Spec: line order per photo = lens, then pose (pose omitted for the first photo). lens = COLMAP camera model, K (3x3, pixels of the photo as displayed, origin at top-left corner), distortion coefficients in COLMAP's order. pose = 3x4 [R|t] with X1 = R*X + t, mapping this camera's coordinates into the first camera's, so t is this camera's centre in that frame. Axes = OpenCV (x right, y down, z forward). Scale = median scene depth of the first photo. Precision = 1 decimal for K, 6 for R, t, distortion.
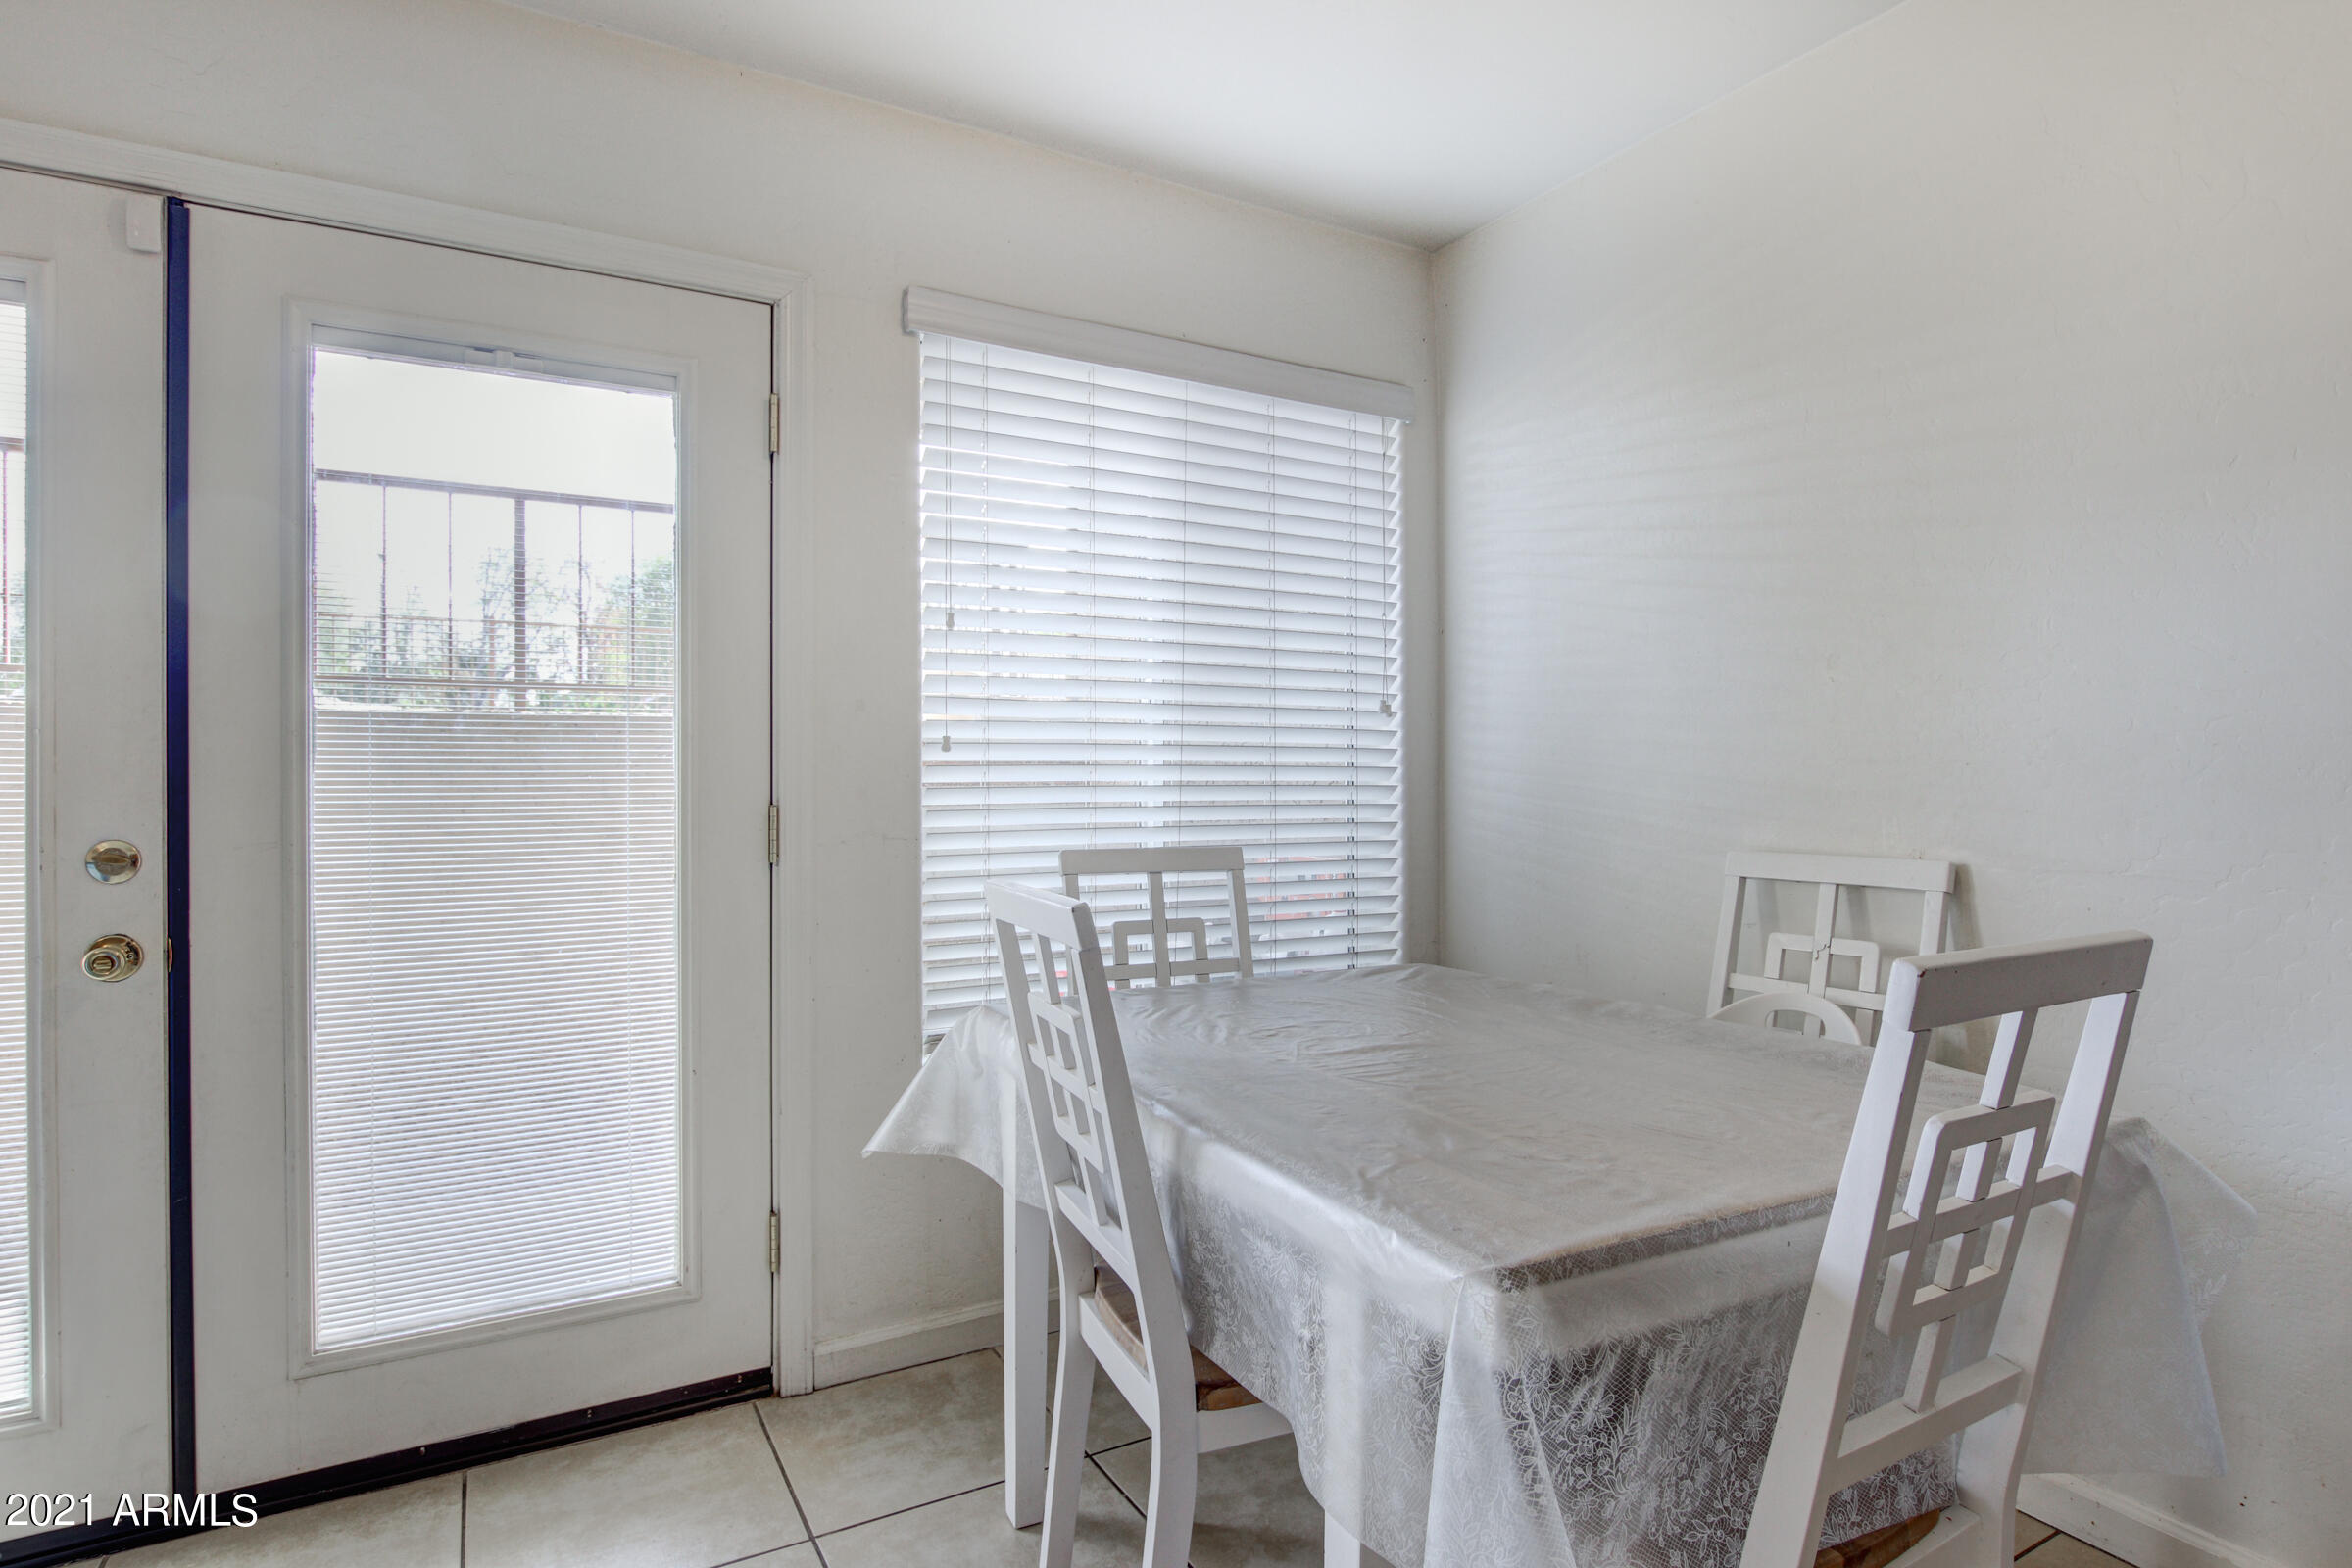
lens RADIAL K [[1199.0, 0, 1165.2], [0, 1199.0, 773.1], [0, 0, 1]] dist [-0.001776, -0.000679]
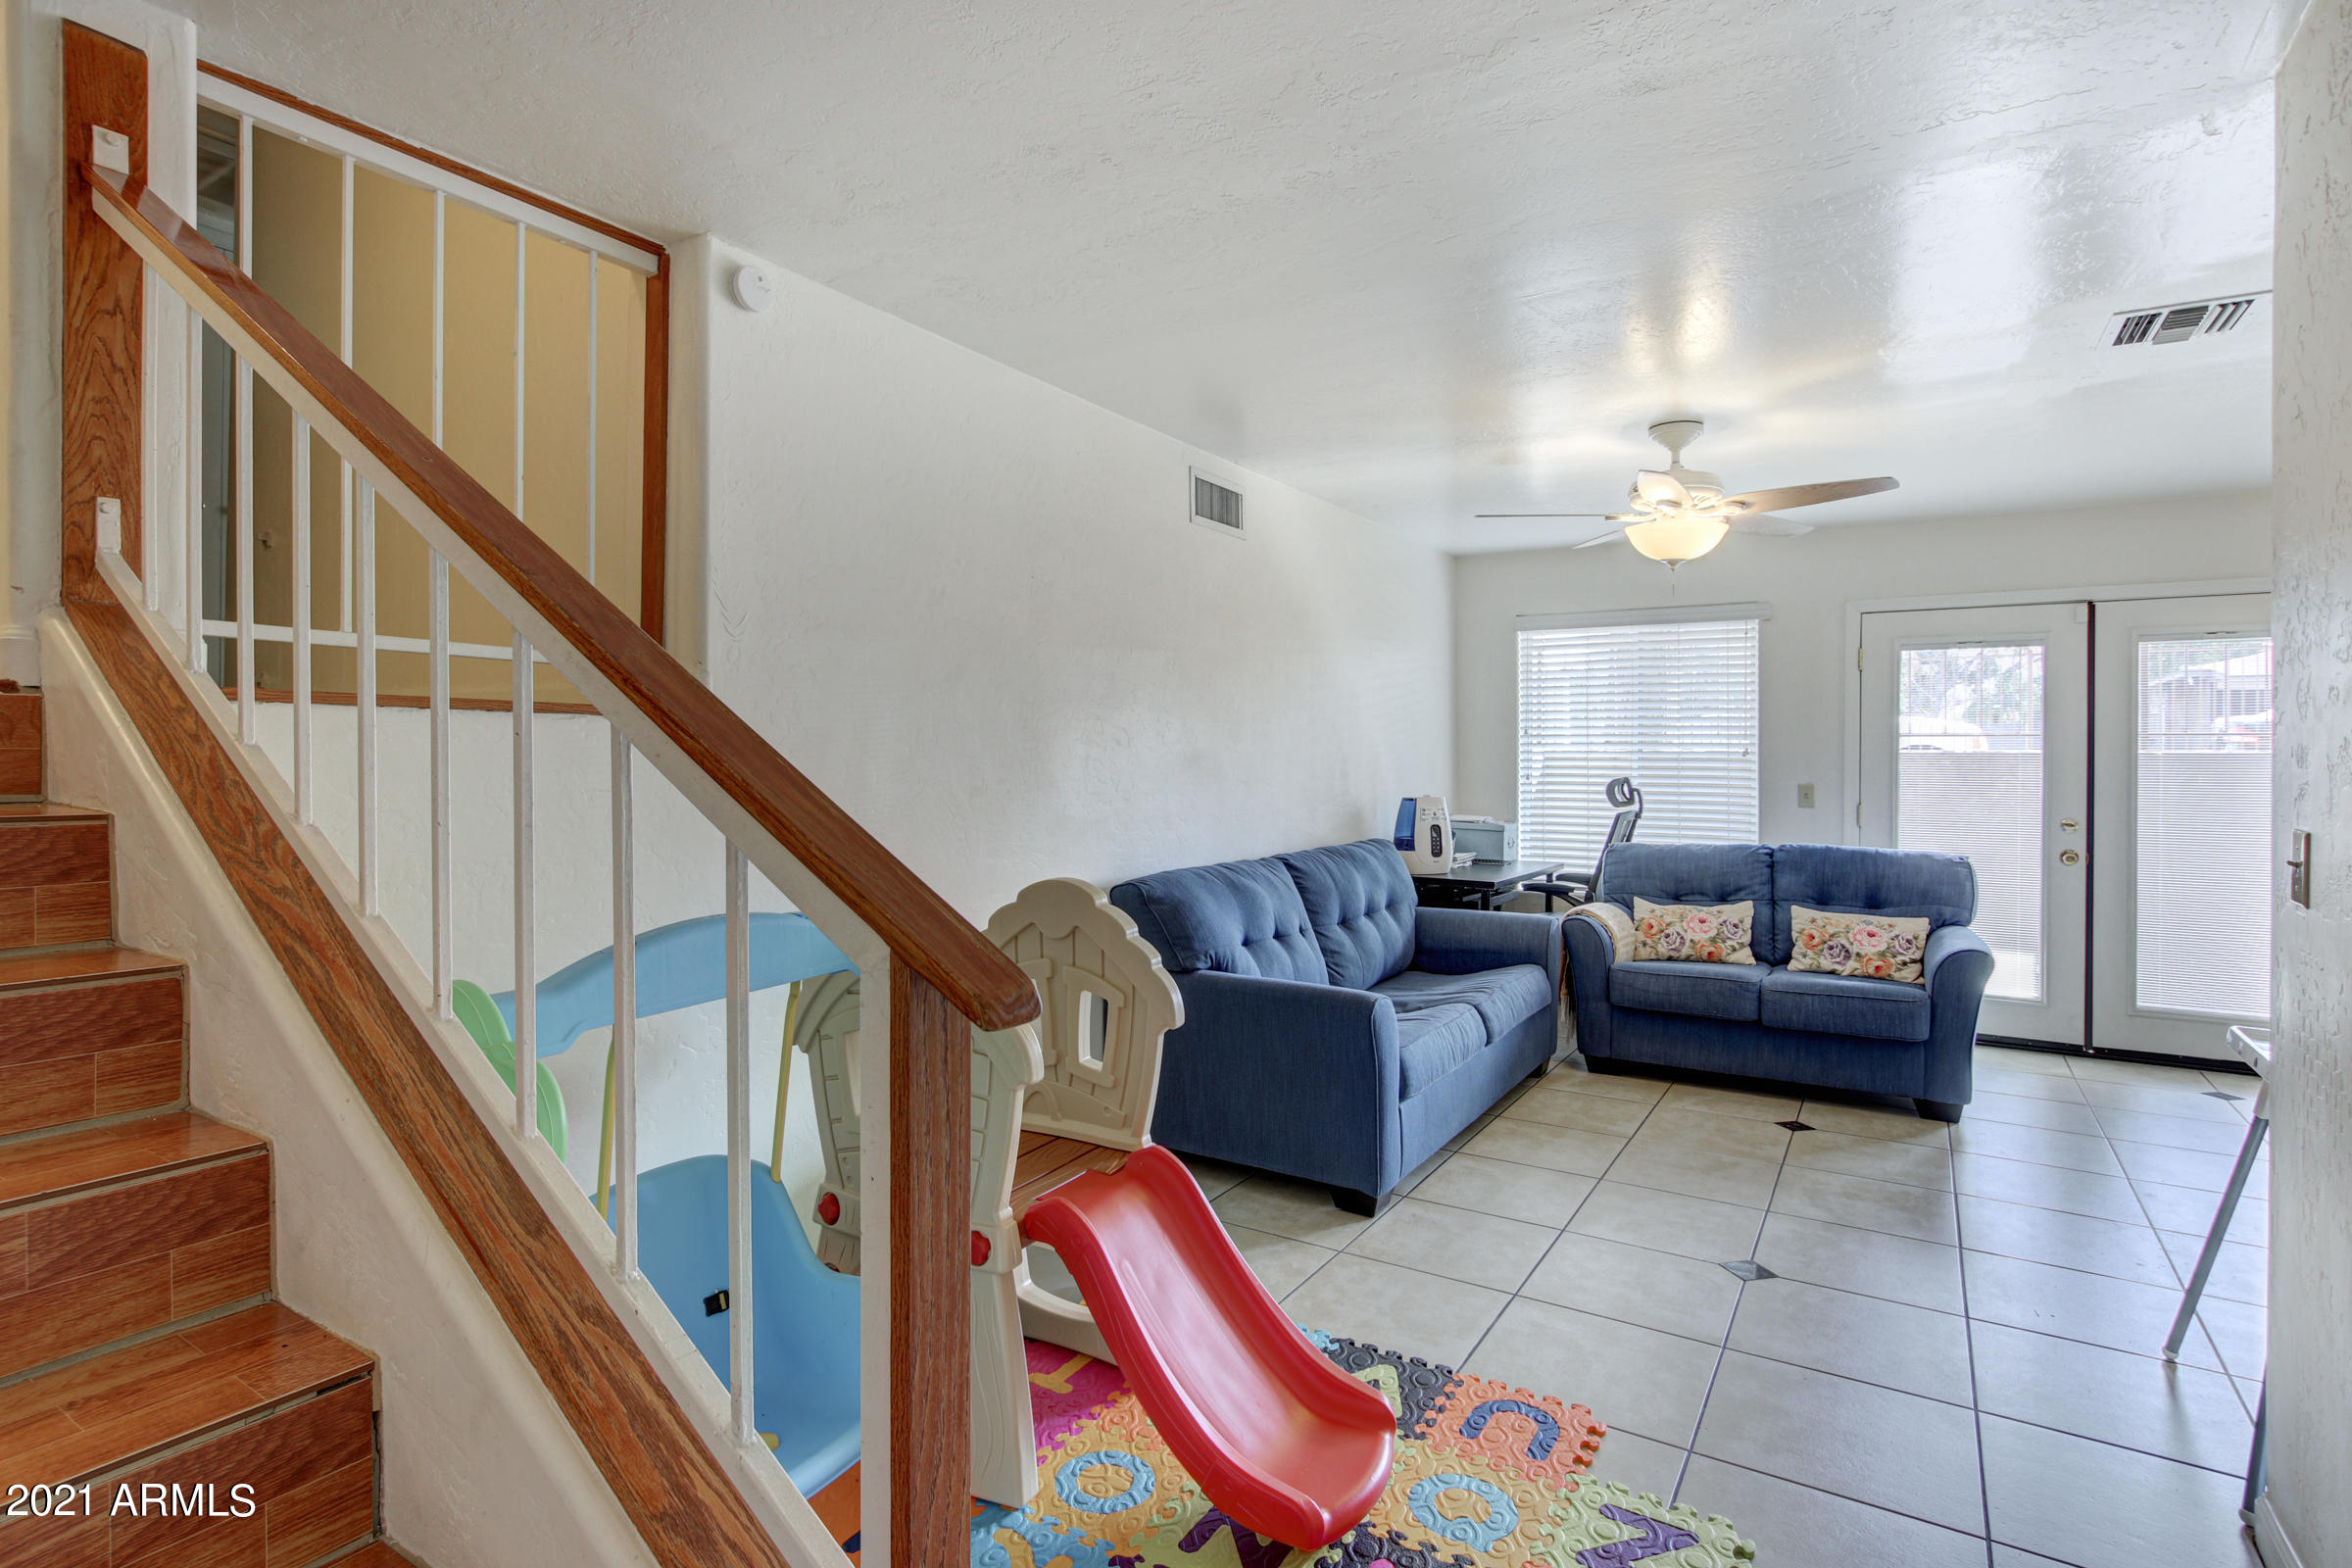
lens RADIAL K [[1188.0, 0, 1153.9], [0, 1188.0, 758.5], [0, 0, 1]] dist [-0.000563, 0.000490]
pose [[0.463424, 0.005958, -0.886117, 0.664298], [-0.004576, 0.999980, 0.004330, -0.091846], [0.886125, 0.002048, 0.463442, -2.286648]]
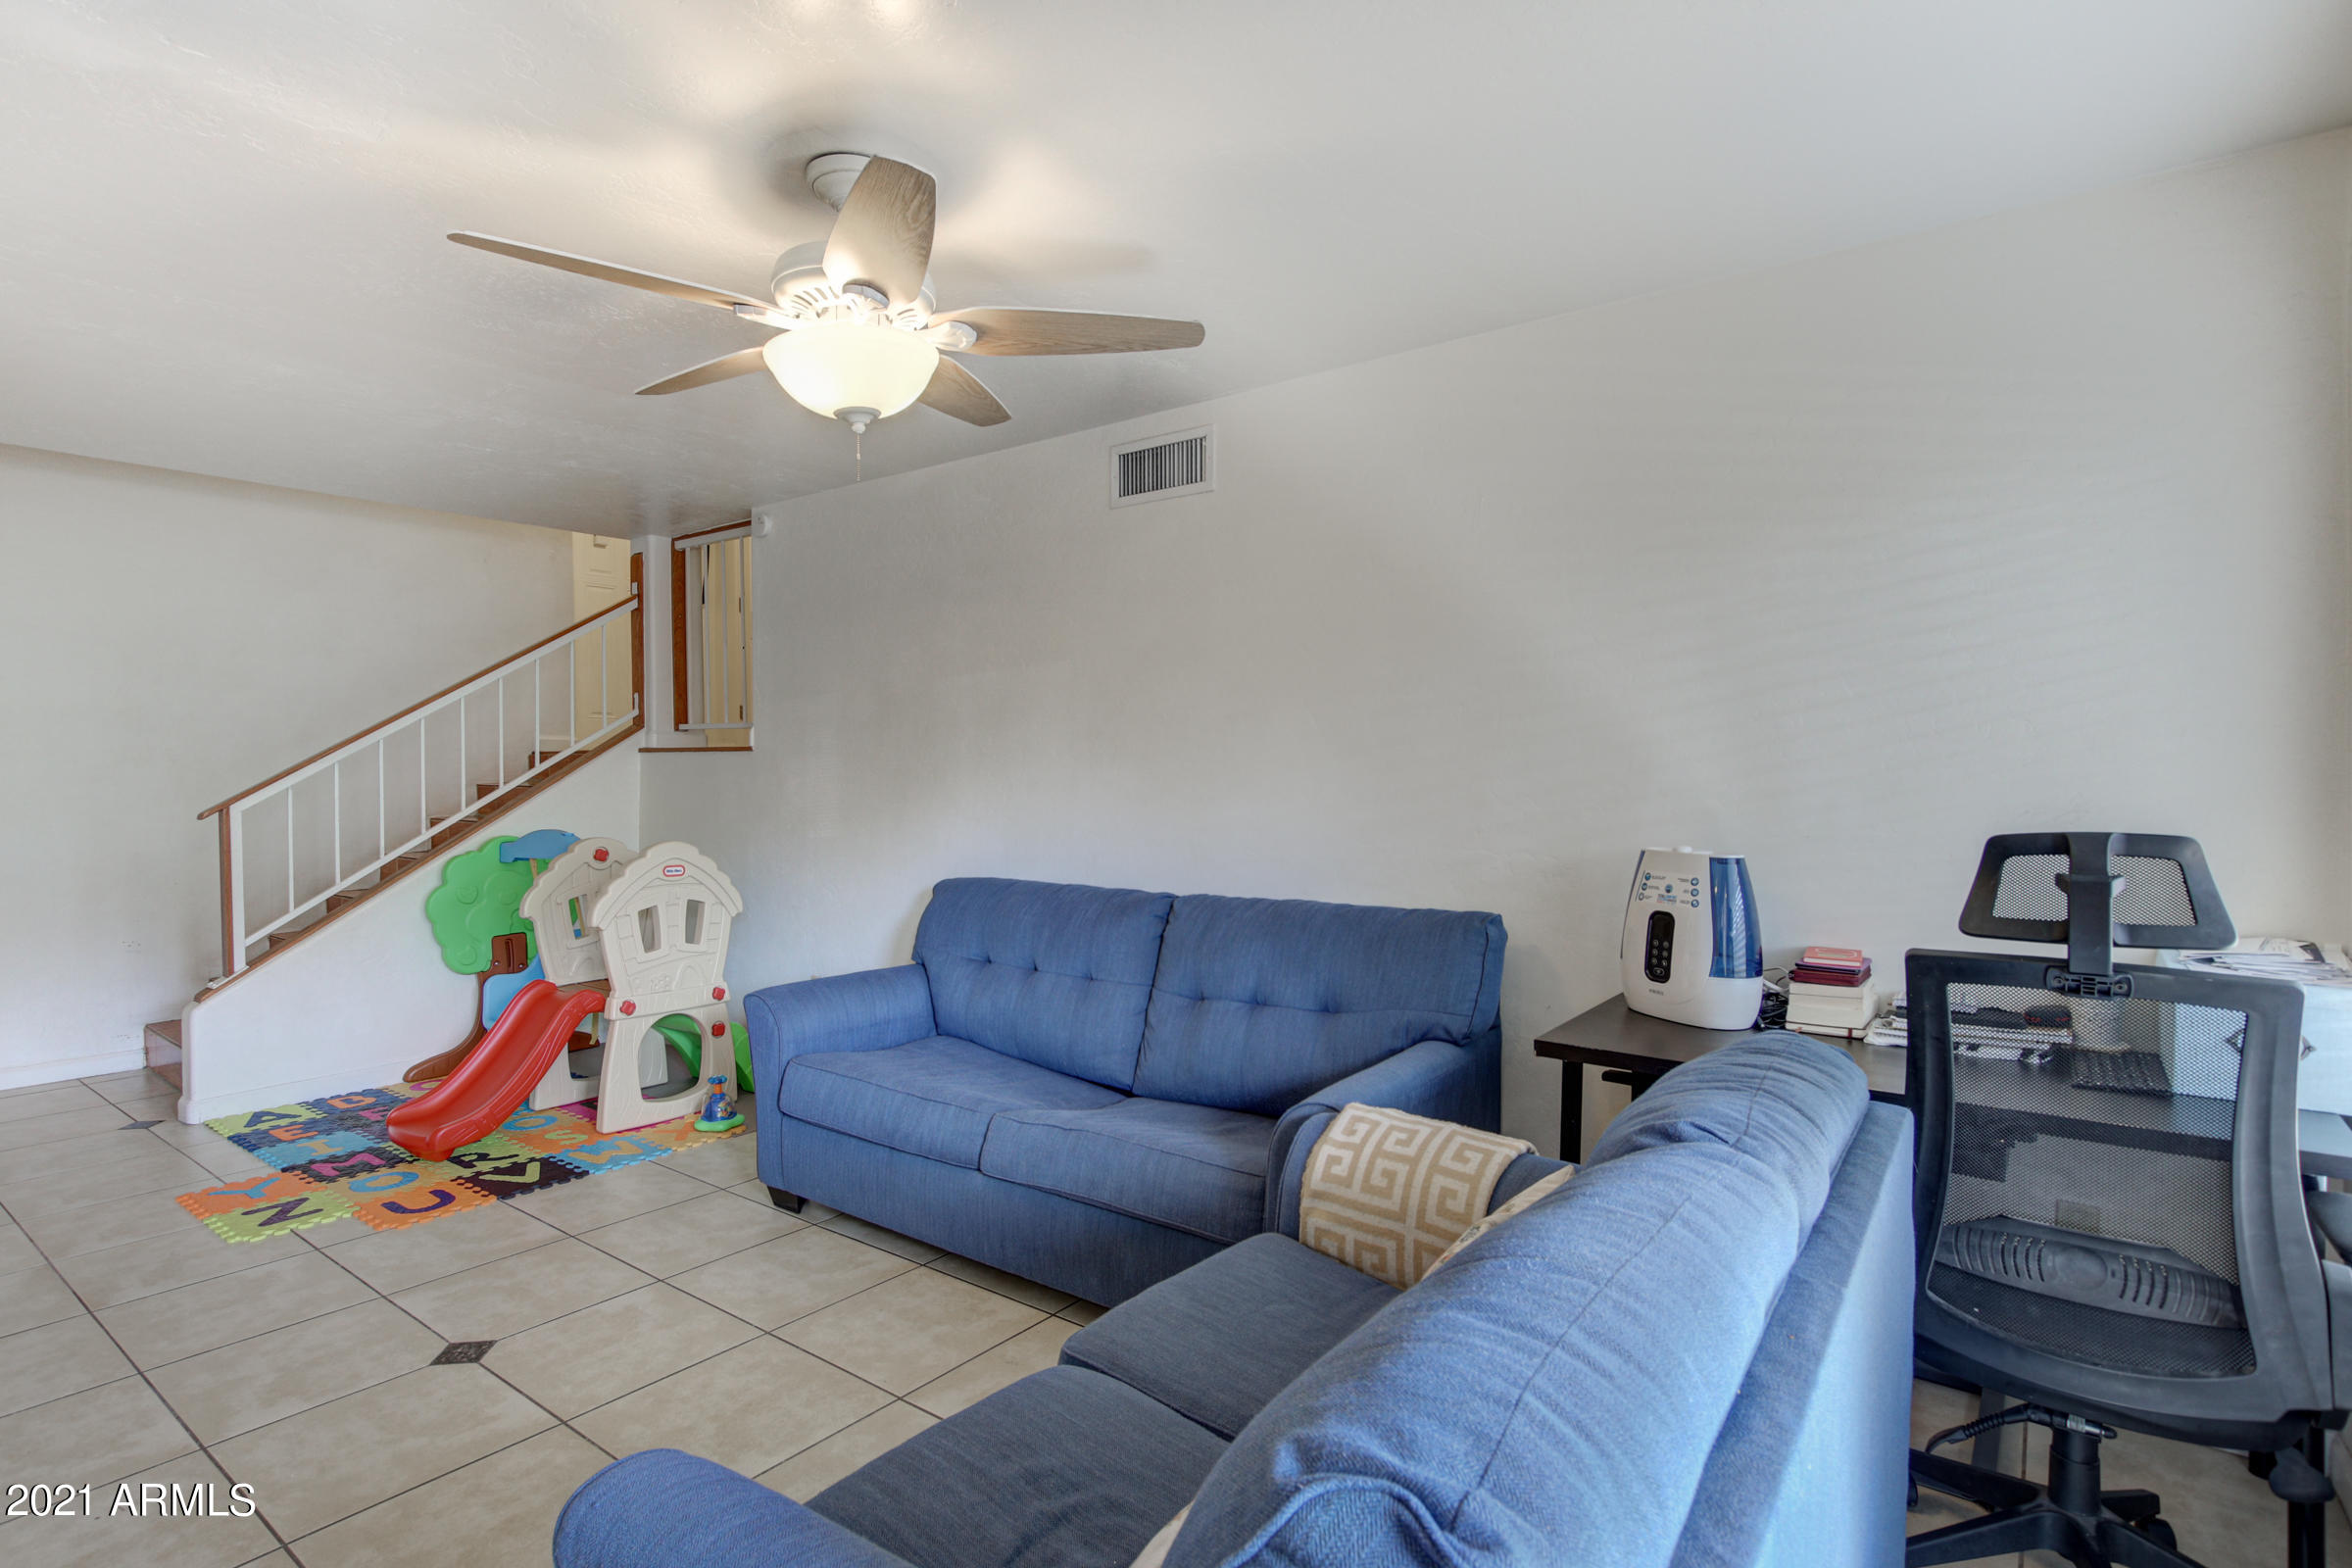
lens RADIAL K [[1149.2, 0, 1167.2], [0, 1149.2, 789.1], [0, 0, 1]] dist [-0.007524, -0.000132]
pose [[-0.916058, 0.010078, -0.400919, -0.642664], [0.002463, 0.999807, 0.019505, -0.083034], [0.401038, 0.016880, -0.915906, 0.809145]]
